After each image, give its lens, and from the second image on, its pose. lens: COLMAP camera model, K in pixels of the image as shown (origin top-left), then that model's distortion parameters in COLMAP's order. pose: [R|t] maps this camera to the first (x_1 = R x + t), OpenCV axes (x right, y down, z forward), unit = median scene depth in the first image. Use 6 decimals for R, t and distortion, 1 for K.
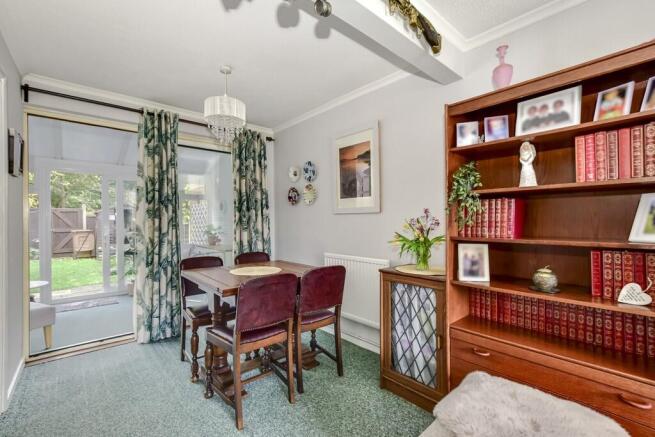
lens RADIAL K [[287.9, 0, 330.5], [0, 287.9, 220.1], [0, 0, 1]] dist [-0.010417, 0.002184]
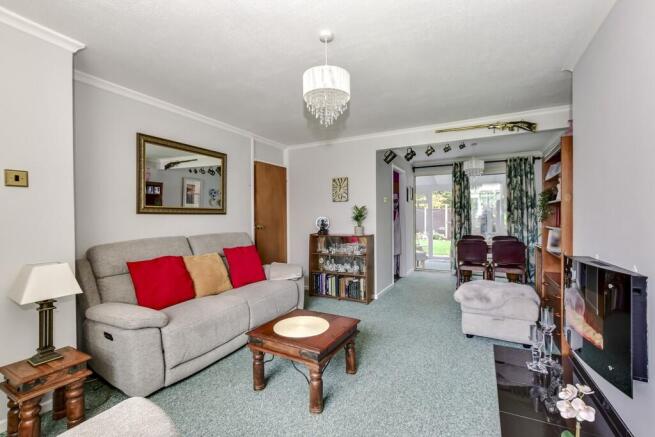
lens RADIAL K [[287.9, 0, 333.2], [0, 287.9, 217.2], [0, 0, 1]] dist [-0.010417, 0.002184]
pose [[0.359132, 0.002112, -0.933284, 0.973631], [0.003560, 0.999987, 0.003632, -0.006075], [0.933280, -0.004627, 0.359120, -0.569496]]
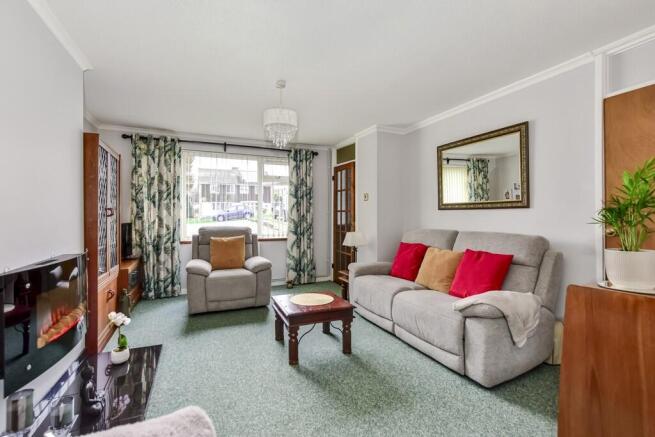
lens RADIAL K [[287.9, 0, 320.7], [0, 287.9, 214.7], [0, 0, 1]] dist [-0.010417, 0.002184]
pose [[-0.951007, 0.009012, 0.309037, -0.072927], [0.009461, 0.999955, -0.000045, -0.000179], [-0.309024, 0.002881, -0.951050, 0.508126]]
